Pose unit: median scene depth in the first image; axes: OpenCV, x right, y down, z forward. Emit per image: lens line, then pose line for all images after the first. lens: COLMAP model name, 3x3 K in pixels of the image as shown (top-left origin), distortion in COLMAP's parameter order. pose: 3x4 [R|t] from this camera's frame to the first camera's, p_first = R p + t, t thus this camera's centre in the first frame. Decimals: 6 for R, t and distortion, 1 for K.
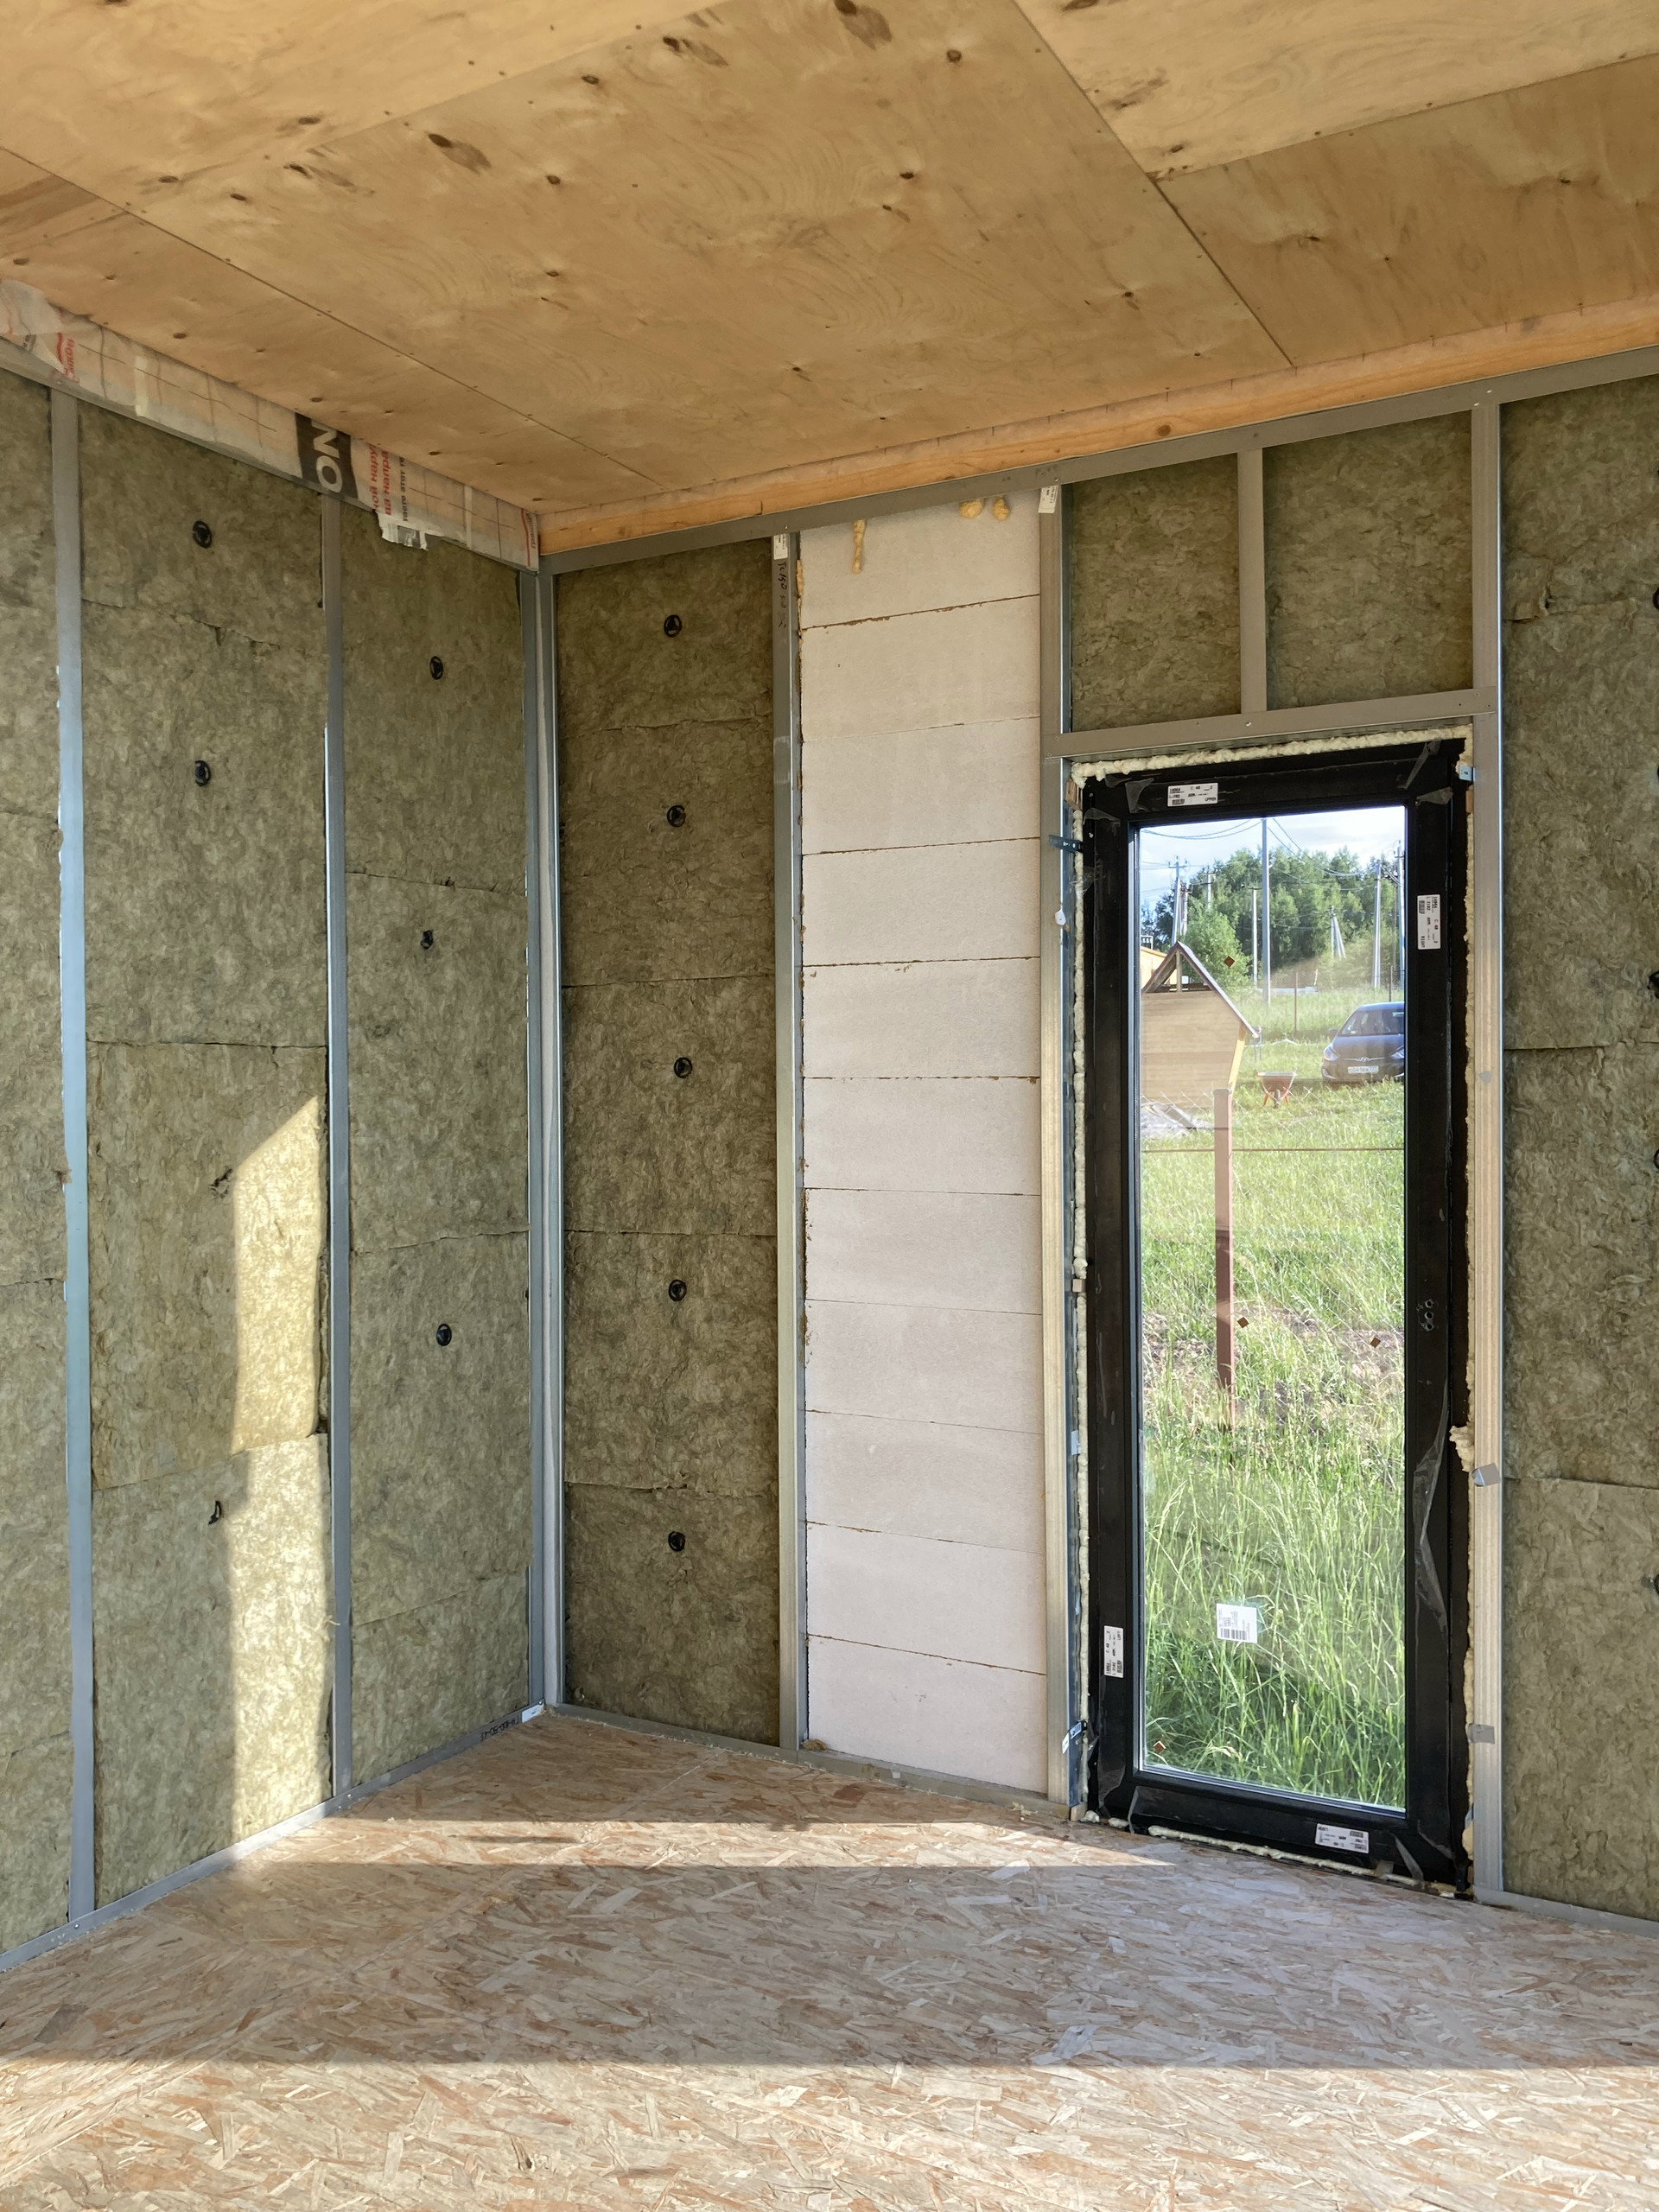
lens RADIAL K [[1804.9, 0, 829.0], [0, 1804.9, 1110.0], [0, 0, 1]] dist [-0.001654, -0.003263]
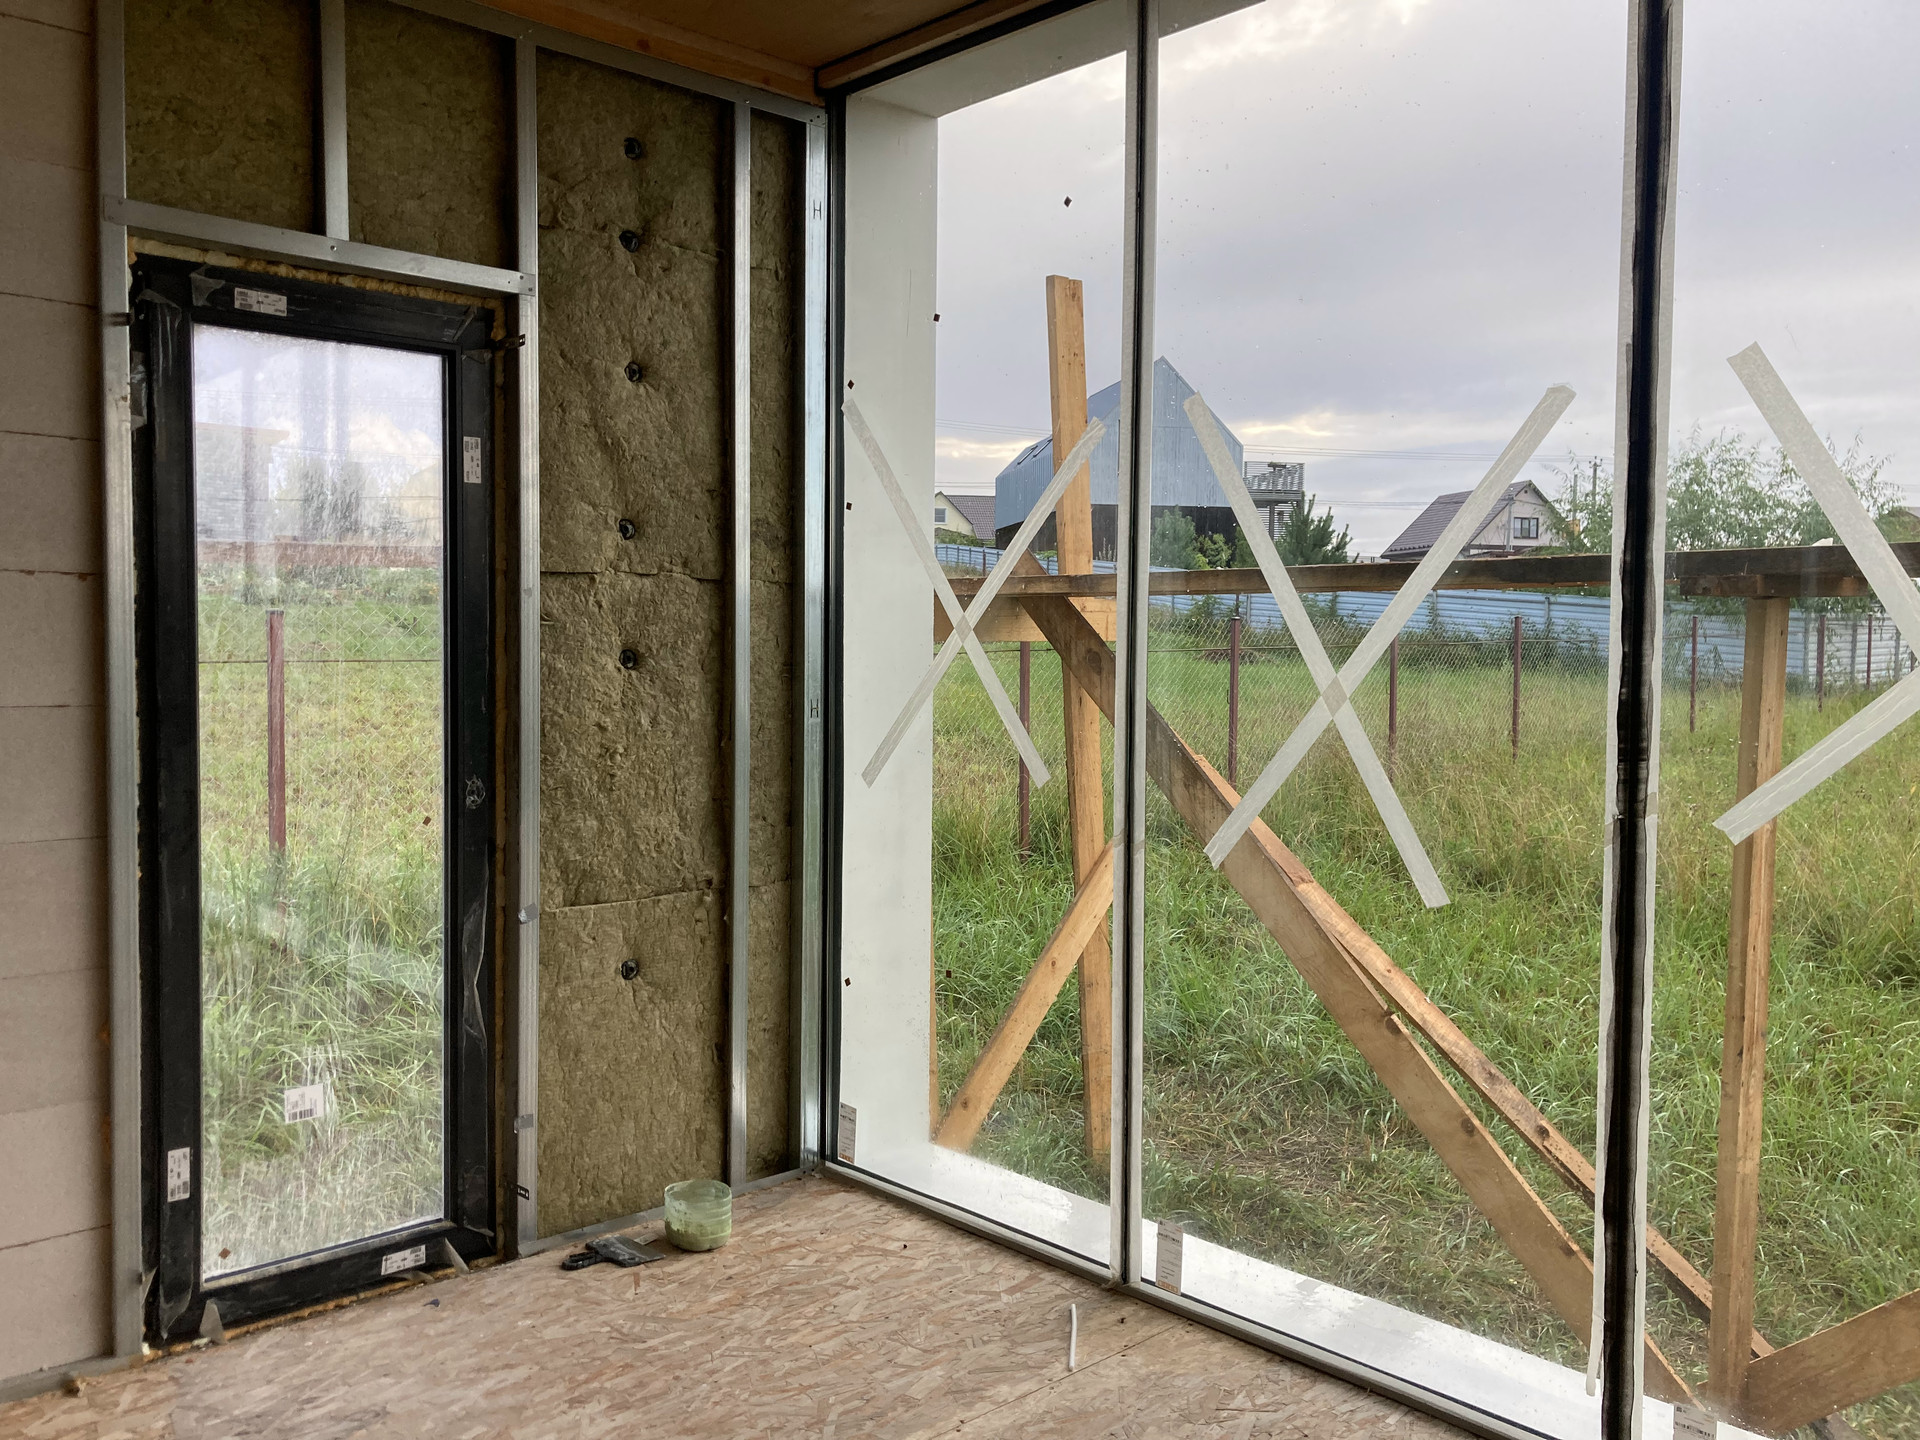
lens RADIAL K [[1566.6, 0, 959.0], [0, 1566.6, 714.5], [0, 0, 1]] dist [-0.001654, -0.003263]
pose [[0.296114, -0.036250, 0.954464, -0.575852], [-0.003819, 0.999227, 0.039134, 0.021850], [-0.955145, -0.015233, 0.295747, 0.403092]]
